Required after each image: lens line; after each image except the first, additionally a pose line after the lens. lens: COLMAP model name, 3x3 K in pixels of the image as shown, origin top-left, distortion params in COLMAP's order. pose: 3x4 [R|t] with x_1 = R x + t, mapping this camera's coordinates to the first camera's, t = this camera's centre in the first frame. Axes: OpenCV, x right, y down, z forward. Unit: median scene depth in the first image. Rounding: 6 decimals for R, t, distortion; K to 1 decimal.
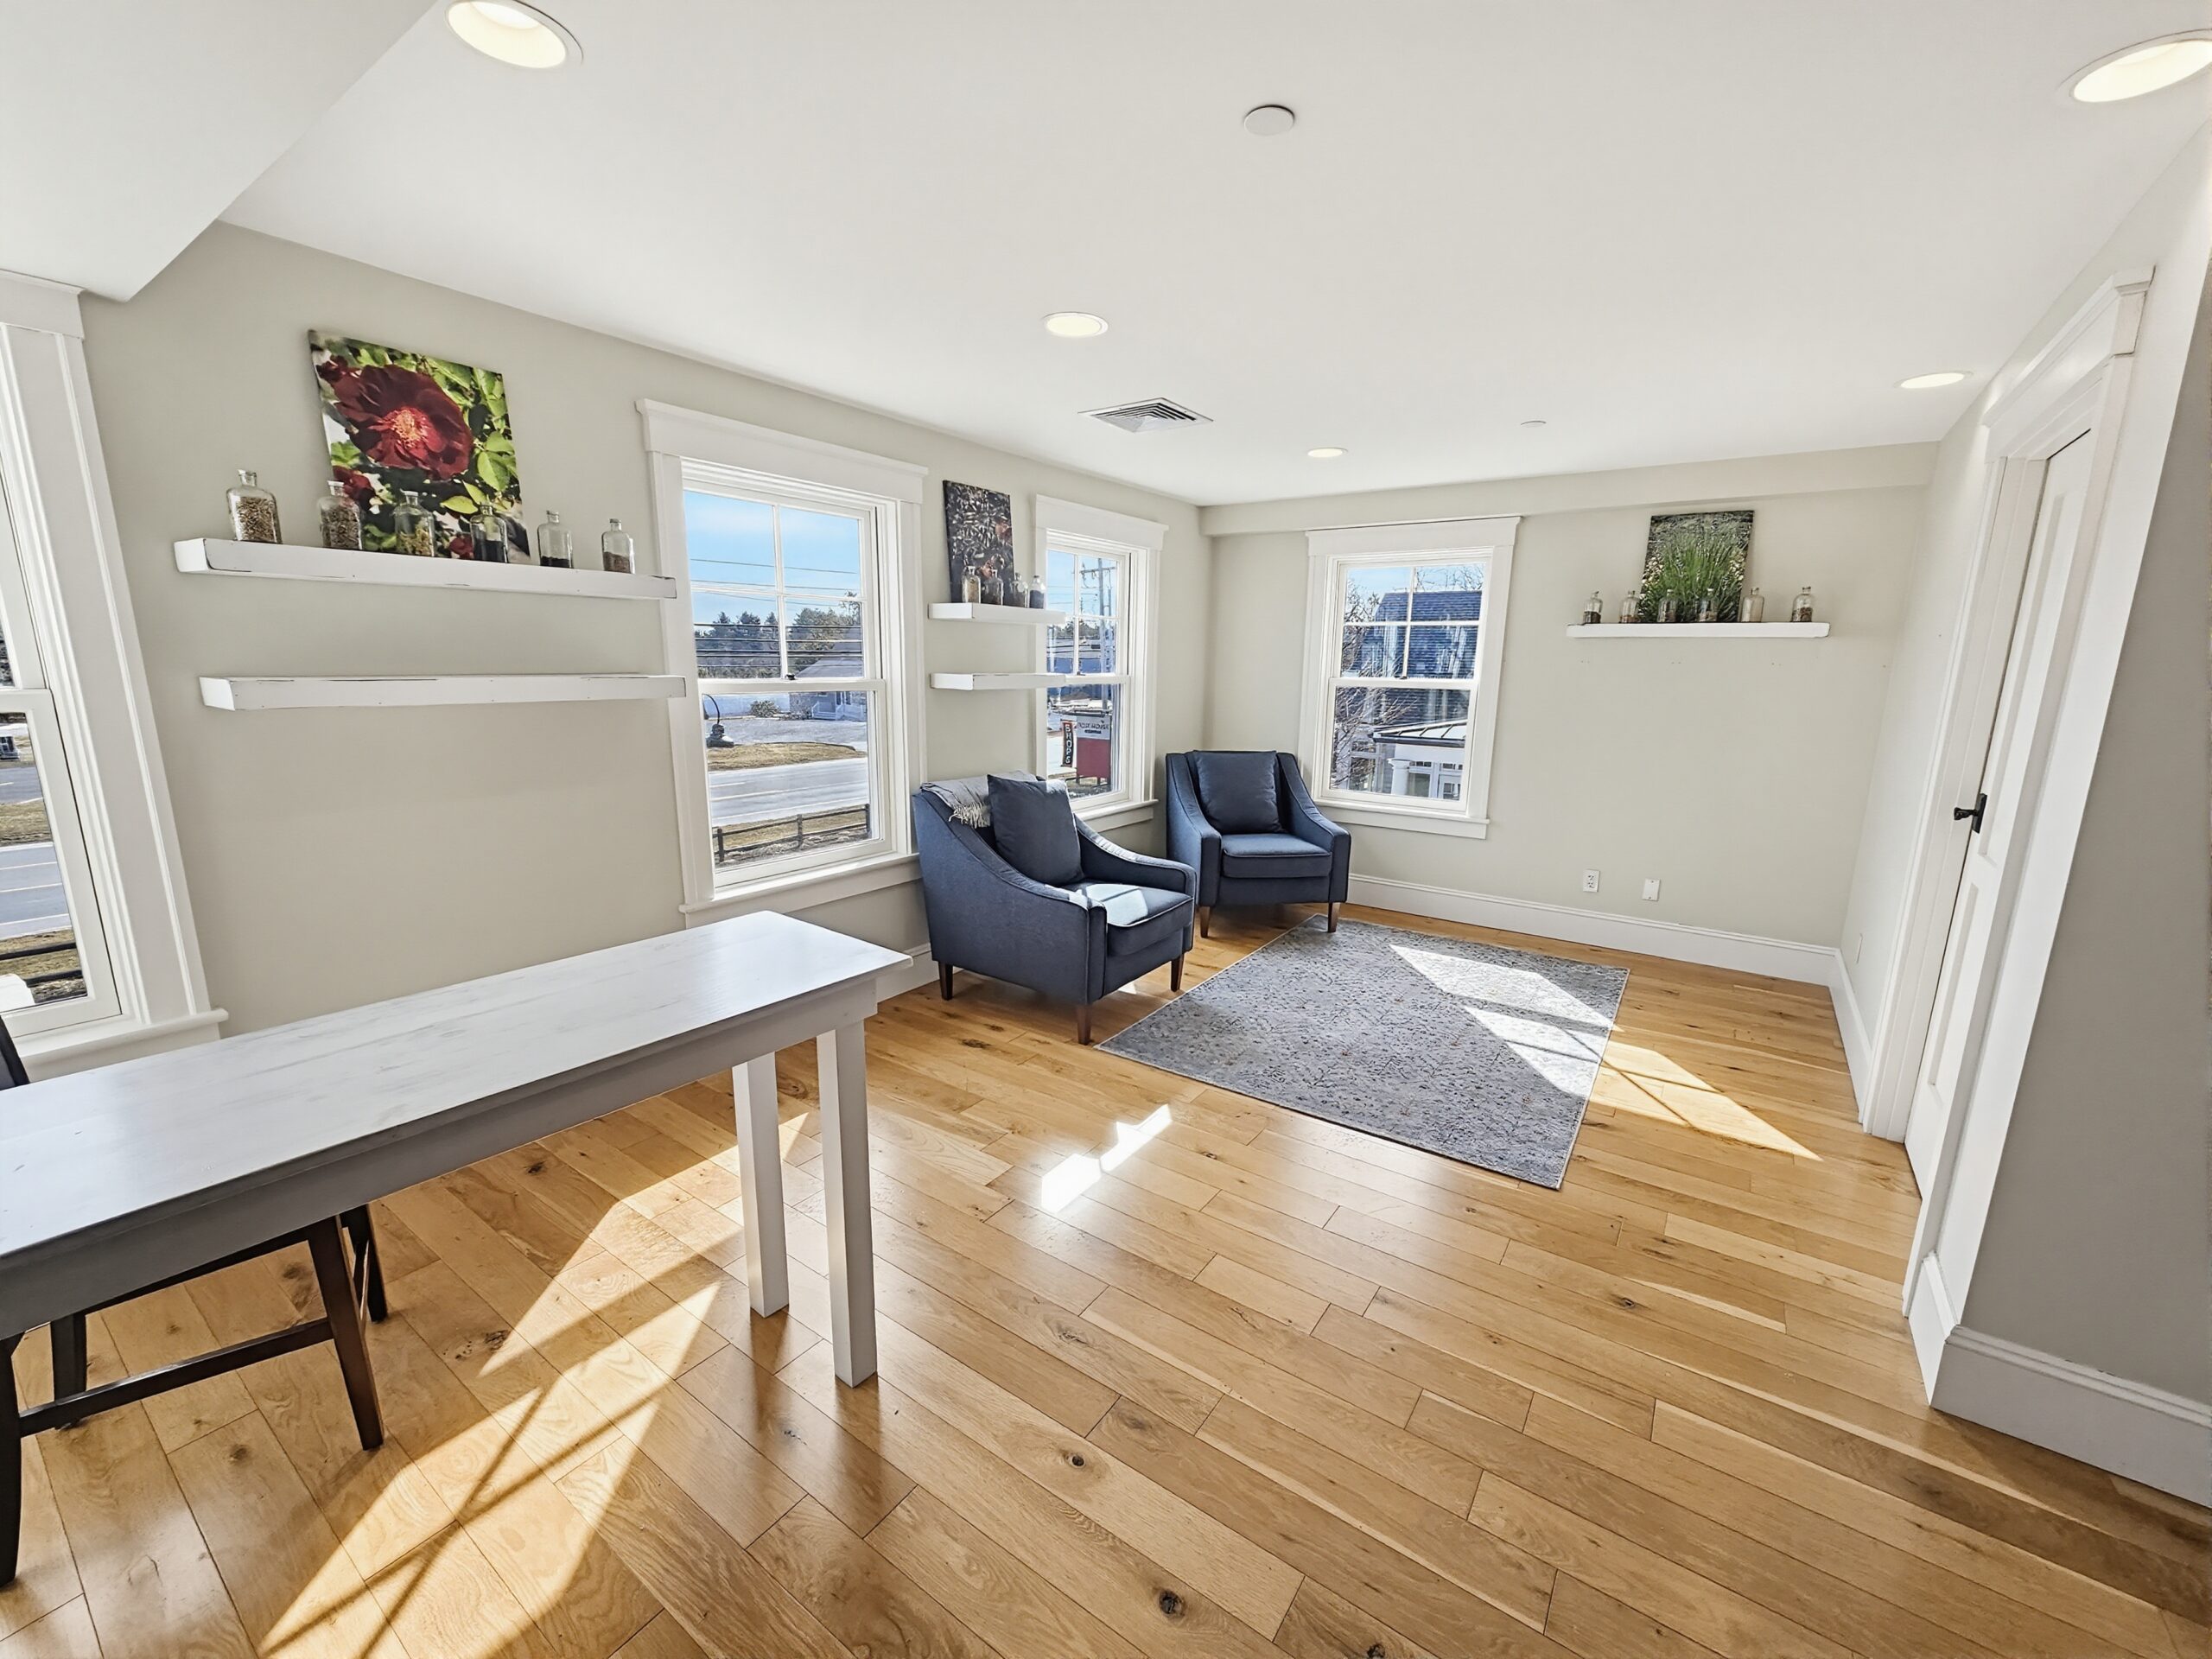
lens RADIAL K [[899.2, 0, 1103.6], [0, 899.2, 839.2], [0, 0, 1]] dist [-0.001382, -0.000385]
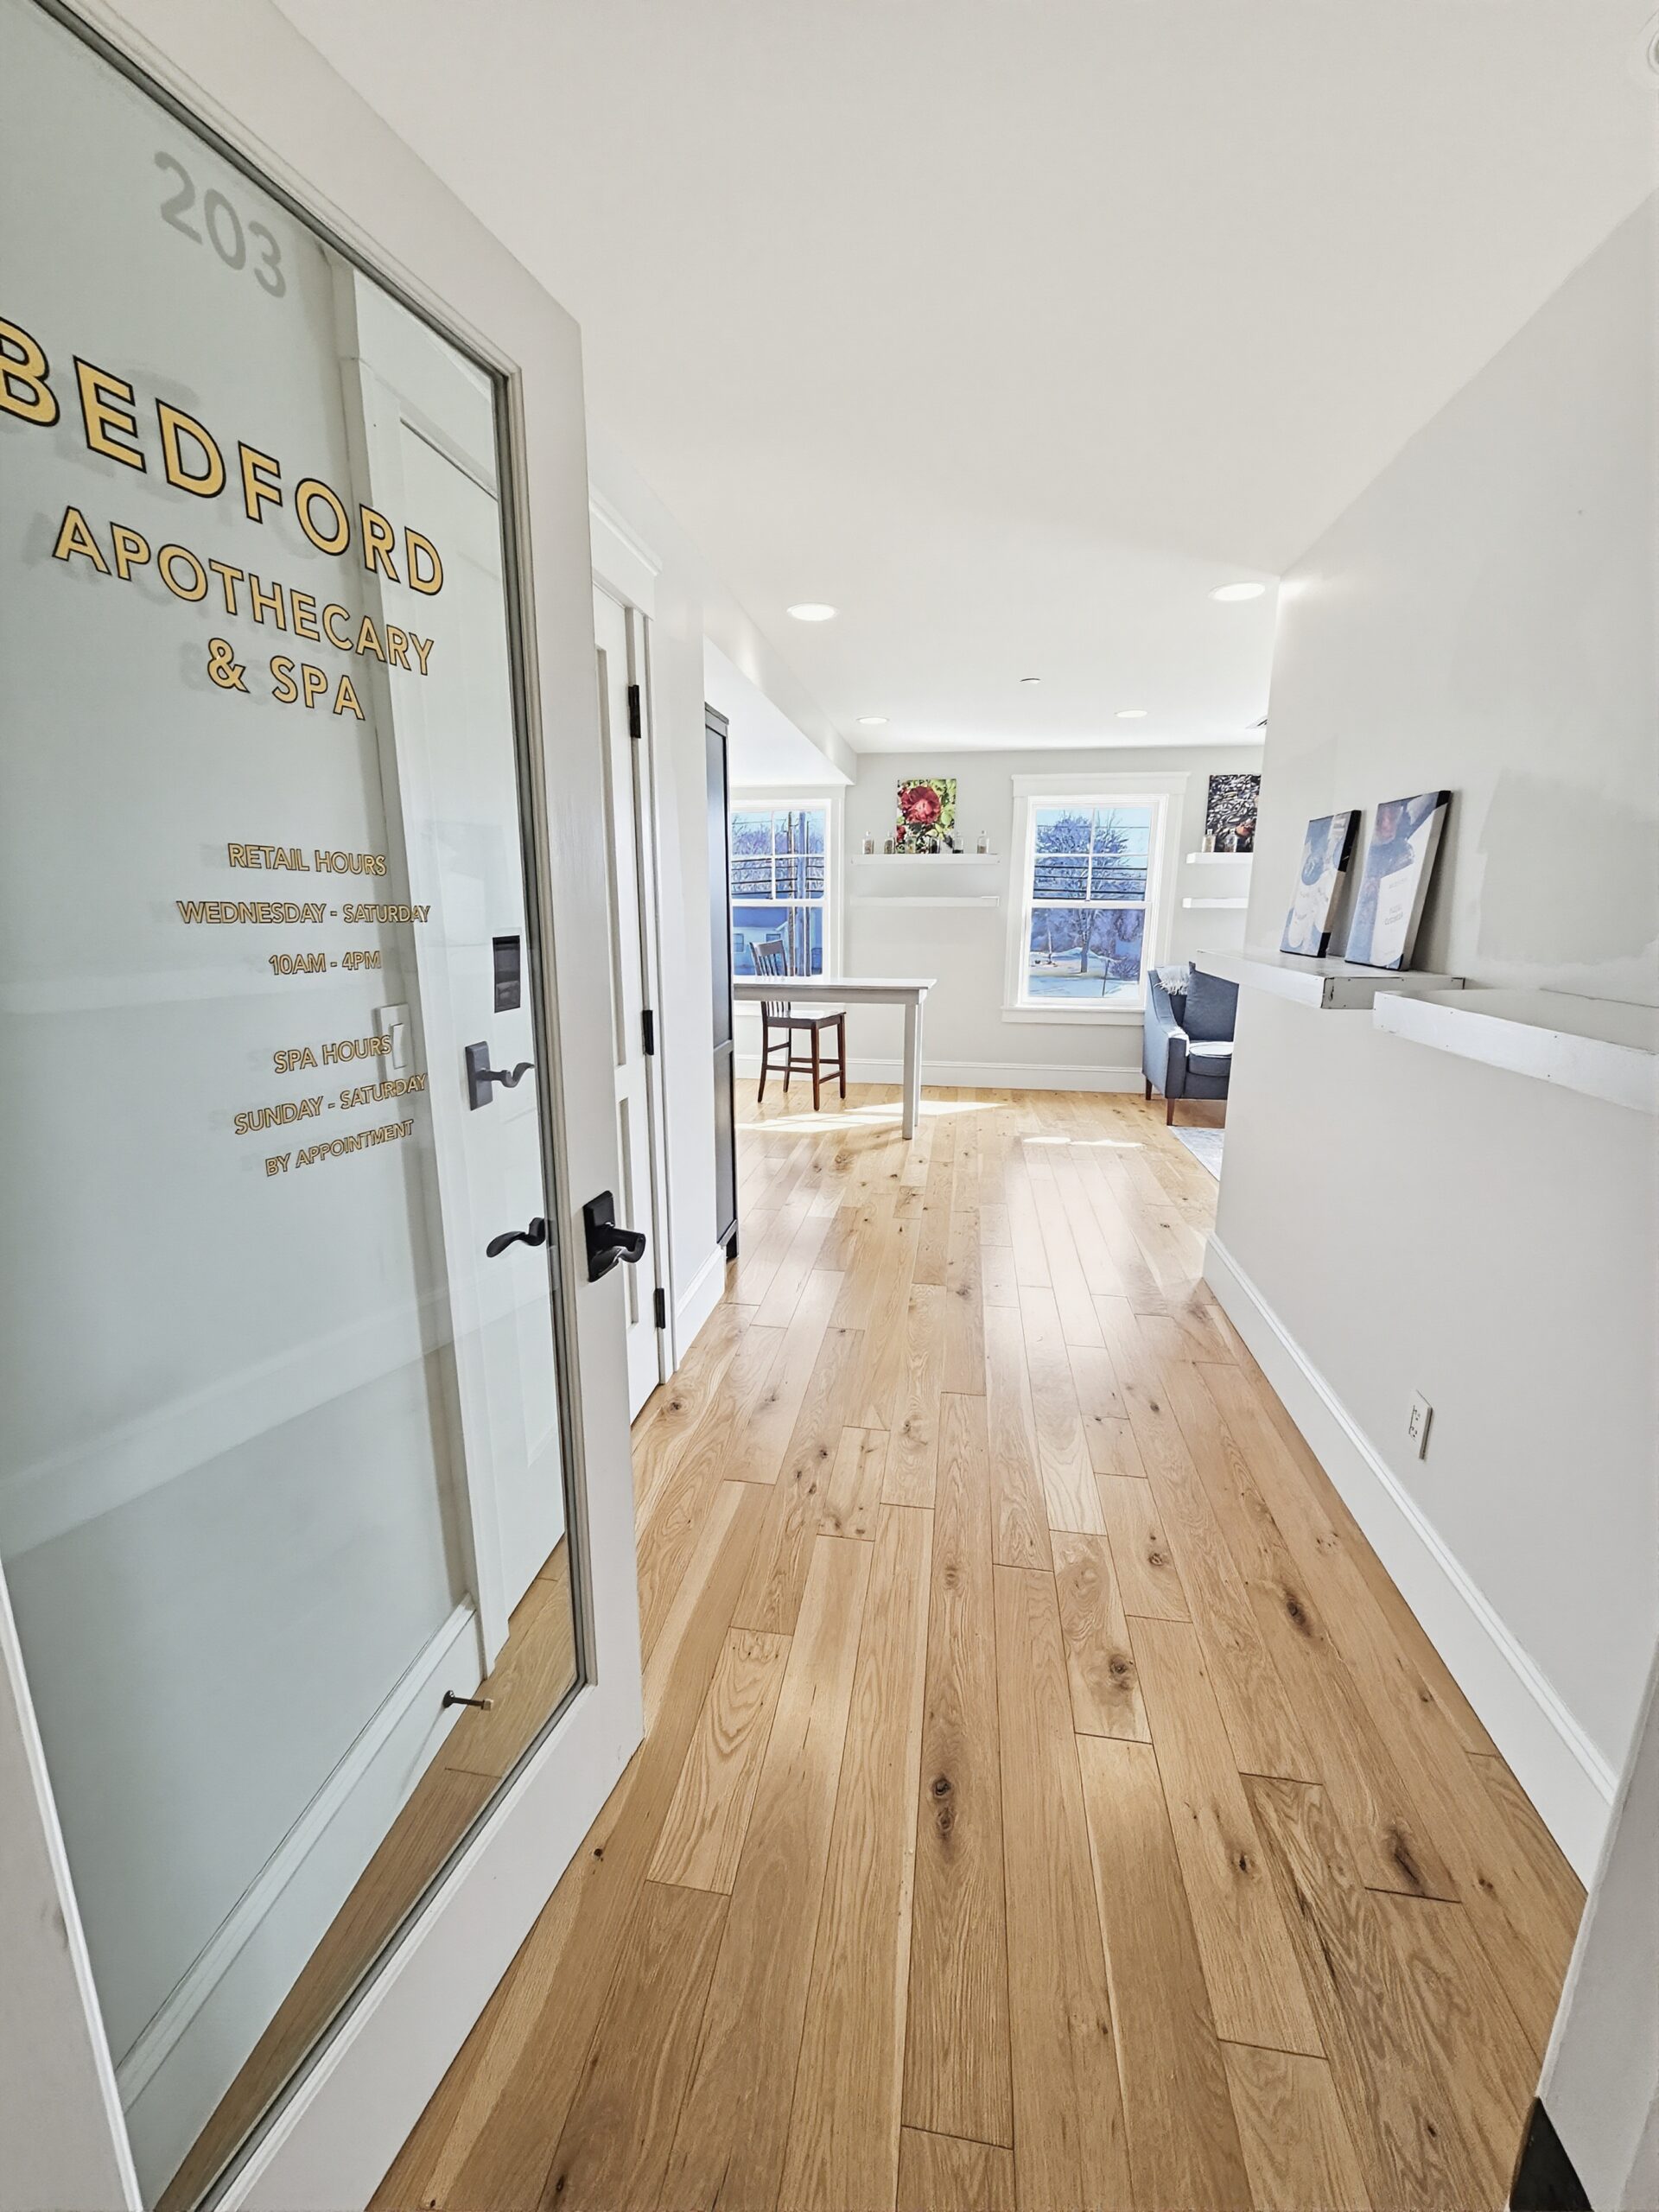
lens RADIAL K [[901.3, 0, 829.5], [0, 901.3, 1106.0], [0, 0, 1]] dist [-0.001200, -0.000584]
pose [[0.444387, 0.186618, -0.876182, 1.080091], [-0.174311, 0.977380, 0.119764, 0.101910], [0.878713, 0.099507, 0.466864, -0.289555]]
